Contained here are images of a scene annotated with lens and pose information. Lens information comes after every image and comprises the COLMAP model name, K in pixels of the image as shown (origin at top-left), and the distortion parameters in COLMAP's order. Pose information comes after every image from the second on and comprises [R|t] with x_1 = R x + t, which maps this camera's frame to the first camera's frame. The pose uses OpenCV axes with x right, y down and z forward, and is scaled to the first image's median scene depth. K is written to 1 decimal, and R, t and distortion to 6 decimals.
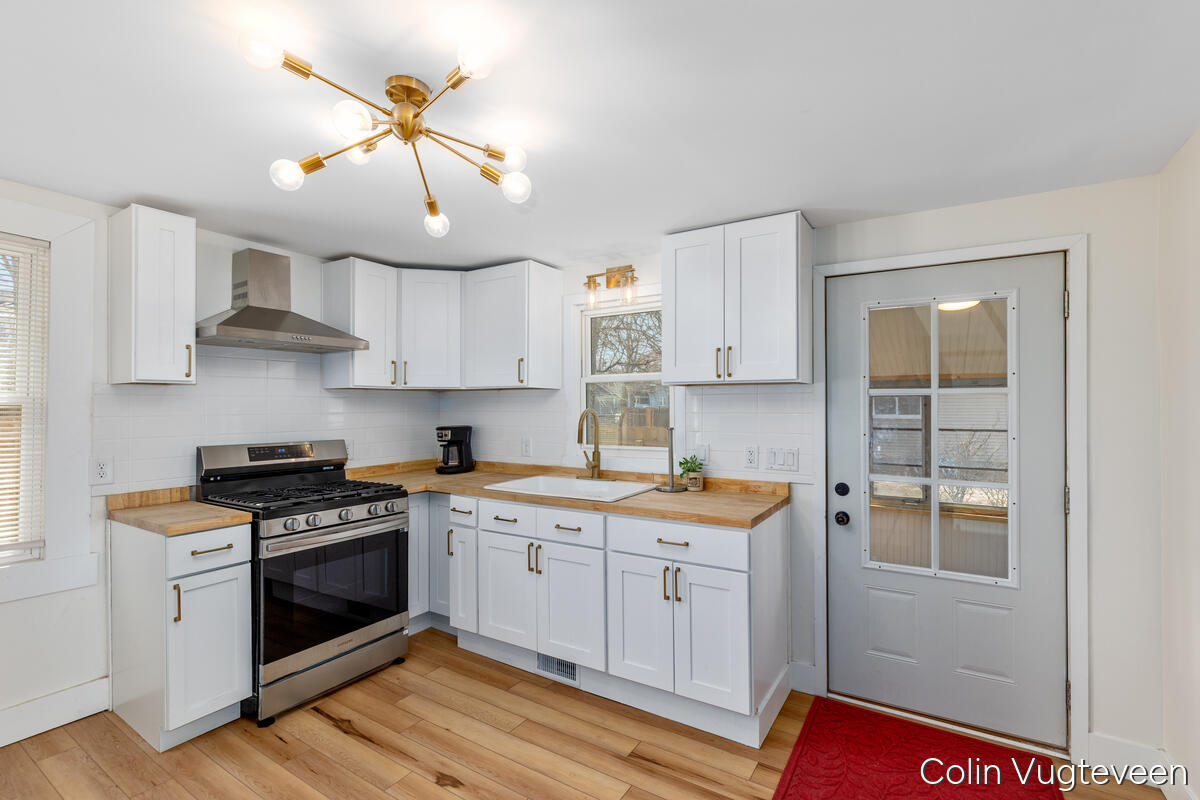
lens RADIAL K [[541.5, 0, 600.0], [0, 541.5, 400.0], [0, 0, 1]] dist [-0.000302, 0.000008]
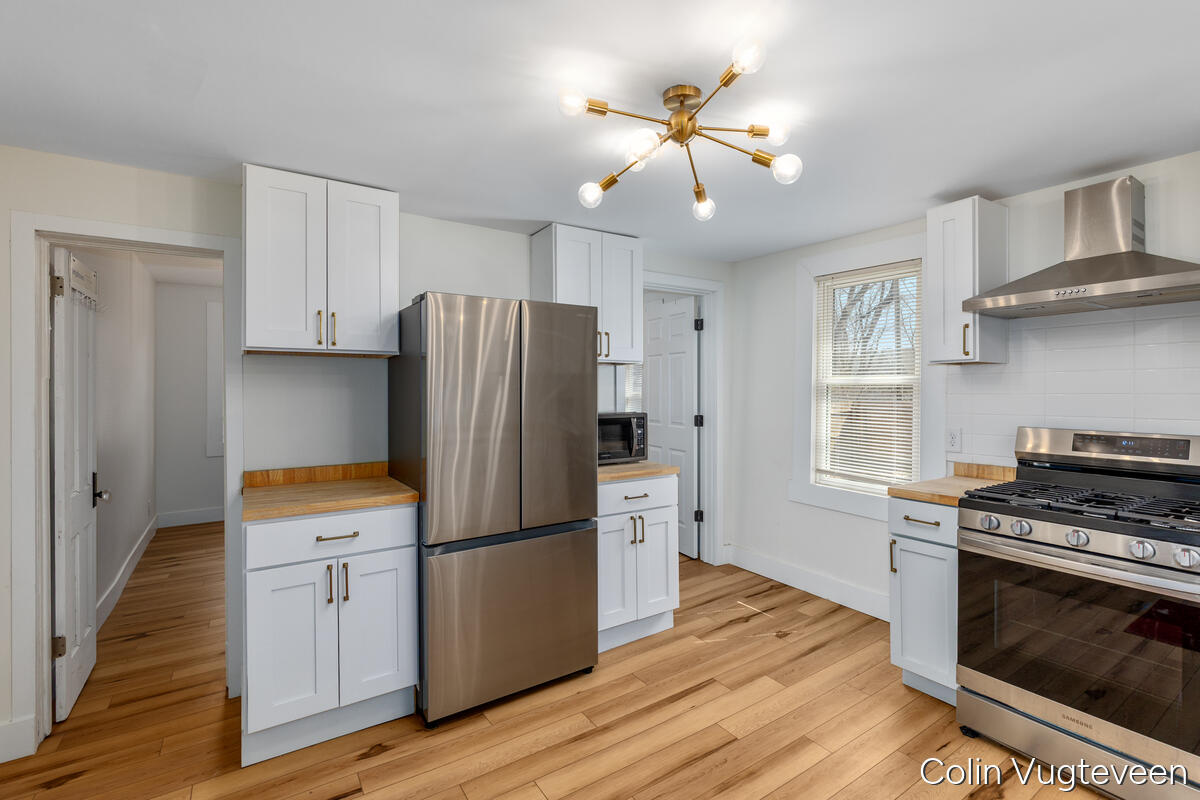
lens RADIAL K [[532.2, 0, 609.9], [0, 532.2, 391.5], [0, 0, 1]] dist [-0.001123, -0.000168]
pose [[-0.389959, 0.002469, -0.920829, 0.372264], [0.012220, 0.999922, -0.002494, 0.018071], [0.920751, -0.012225, -0.389958, 0.683788]]
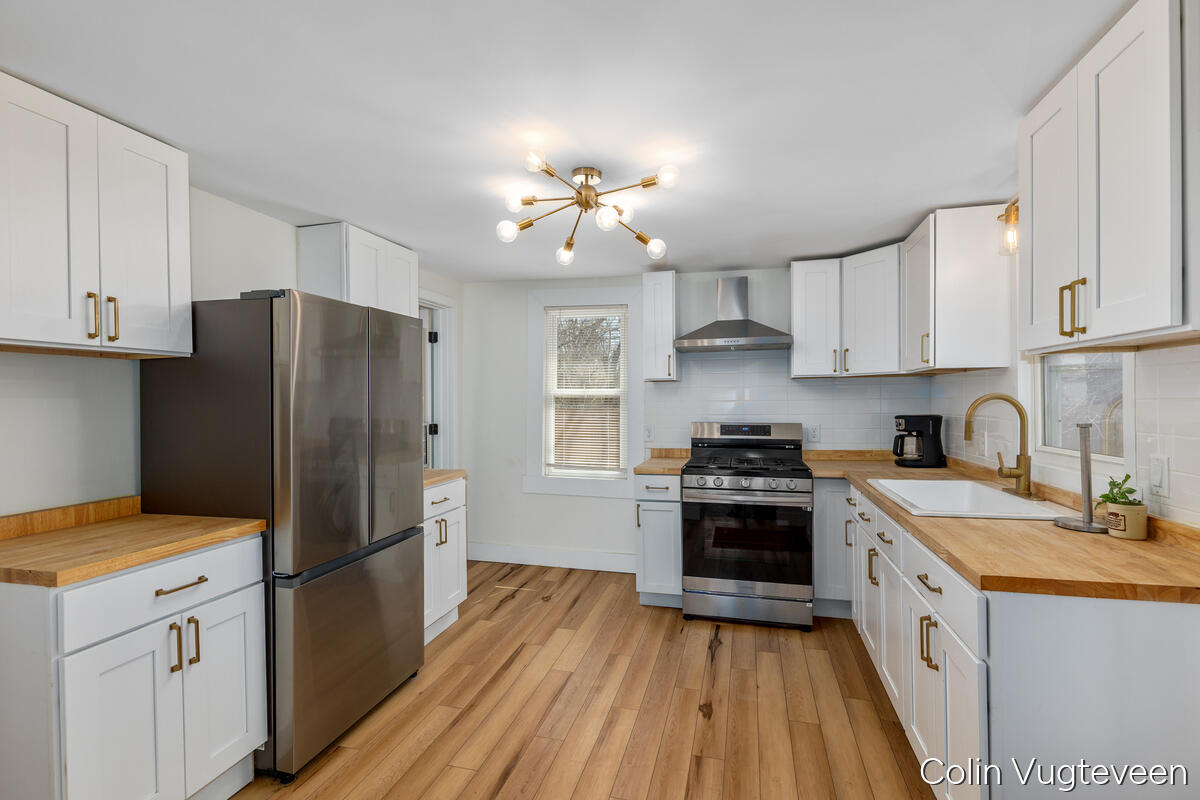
lens RADIAL K [[527.0, 0, 607.0], [0, 527.0, 403.8], [0, 0, 1]] dist [-0.000501, -0.000297]
pose [[0.312500, 0.007528, -0.949888, 0.530126], [0.016588, 0.999773, 0.013380, 0.013044], [0.949773, -0.019938, 0.312304, 0.323978]]
